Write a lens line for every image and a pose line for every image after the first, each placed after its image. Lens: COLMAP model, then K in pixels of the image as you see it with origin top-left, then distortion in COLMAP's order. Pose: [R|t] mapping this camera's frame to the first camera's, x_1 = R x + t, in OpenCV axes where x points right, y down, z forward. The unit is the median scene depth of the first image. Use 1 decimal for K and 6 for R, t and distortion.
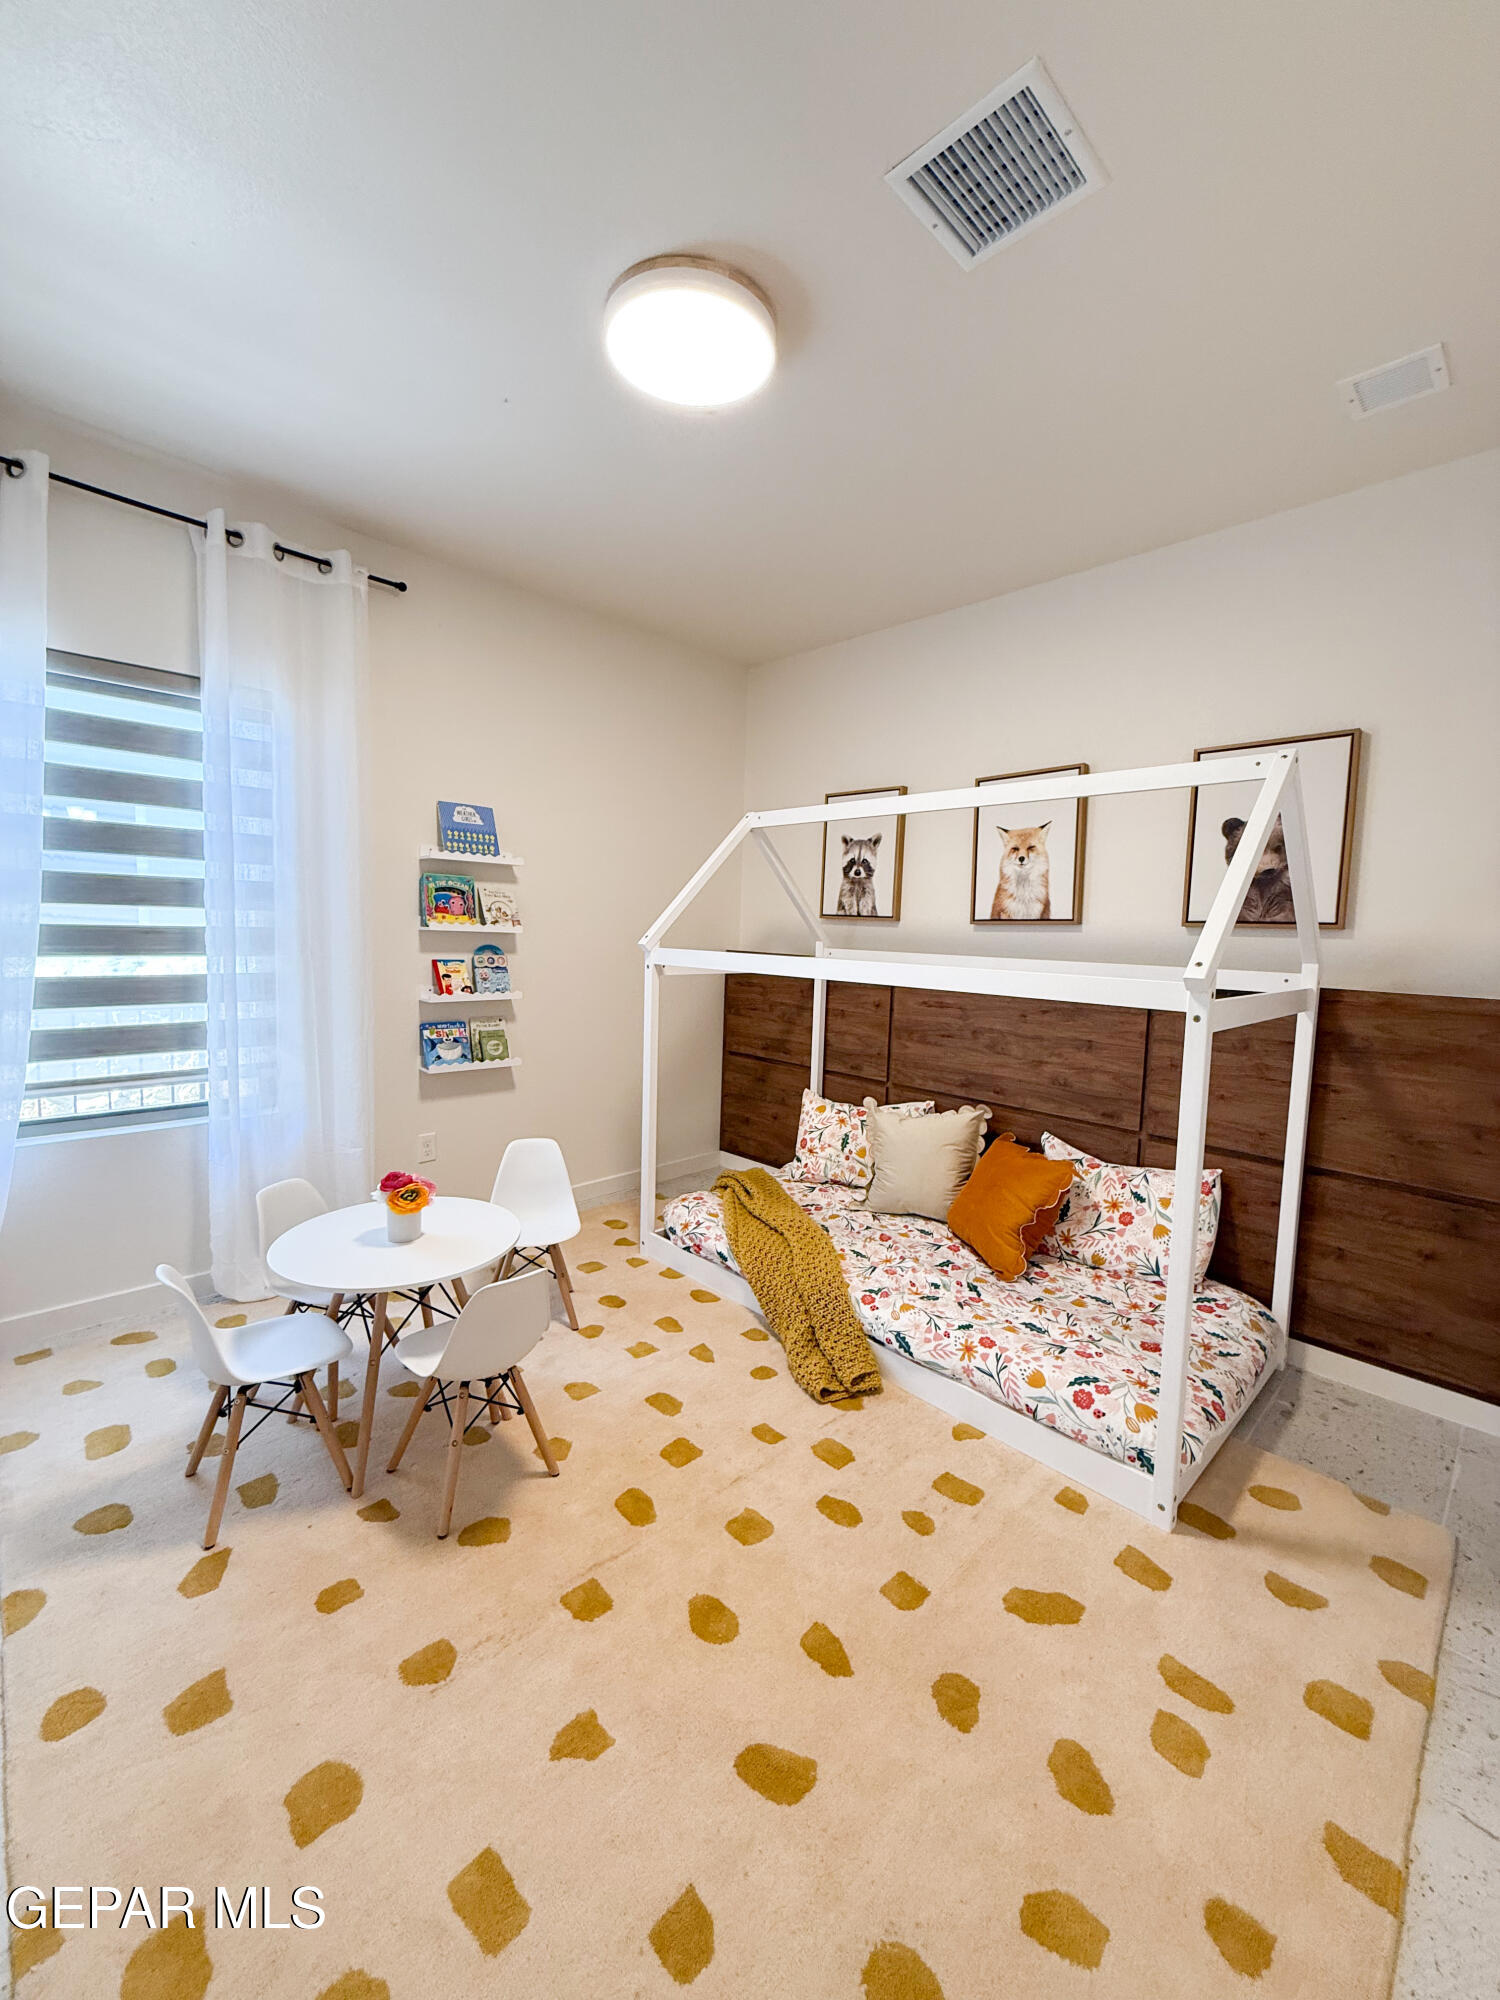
lens RADIAL K [[796.6, 0, 750.8], [0, 796.6, 992.6], [0, 0, 1]] dist [-0.000854, 0.000051]
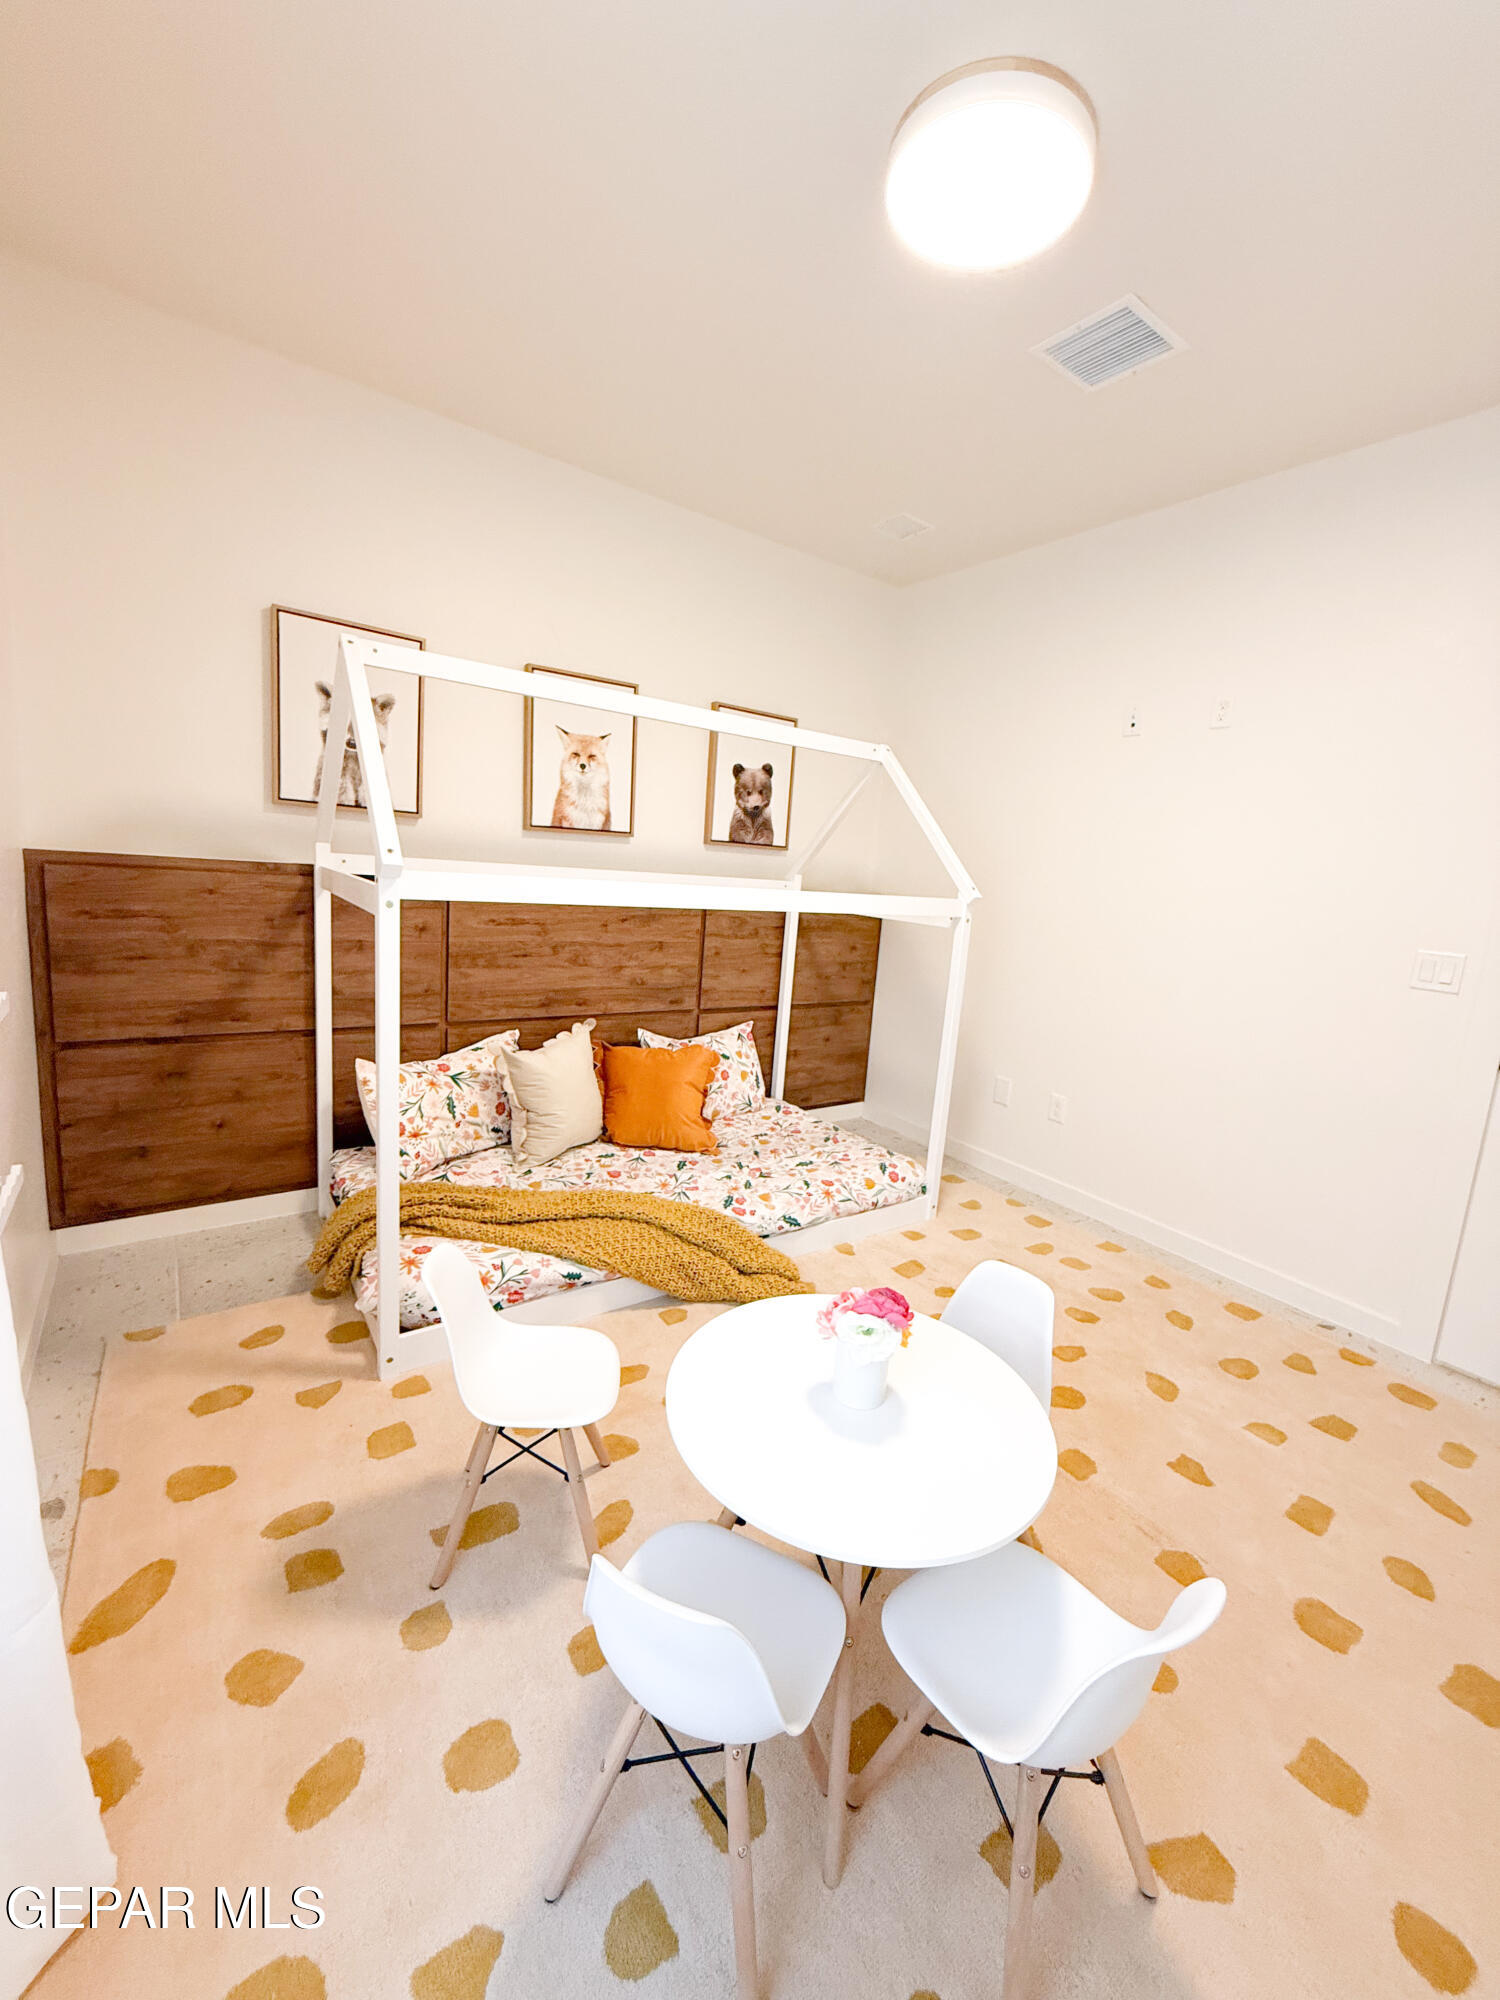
lens RADIAL K [[796.6, 0, 750.8], [0, 796.6, 992.6], [0, 0, 1]] dist [-0.000854, 0.000051]
pose [[0.147660, -0.182544, 0.972046, -0.660631], [0.008211, 0.983012, 0.183356, -0.074438], [-0.989004, -0.019093, 0.146650, 0.670484]]
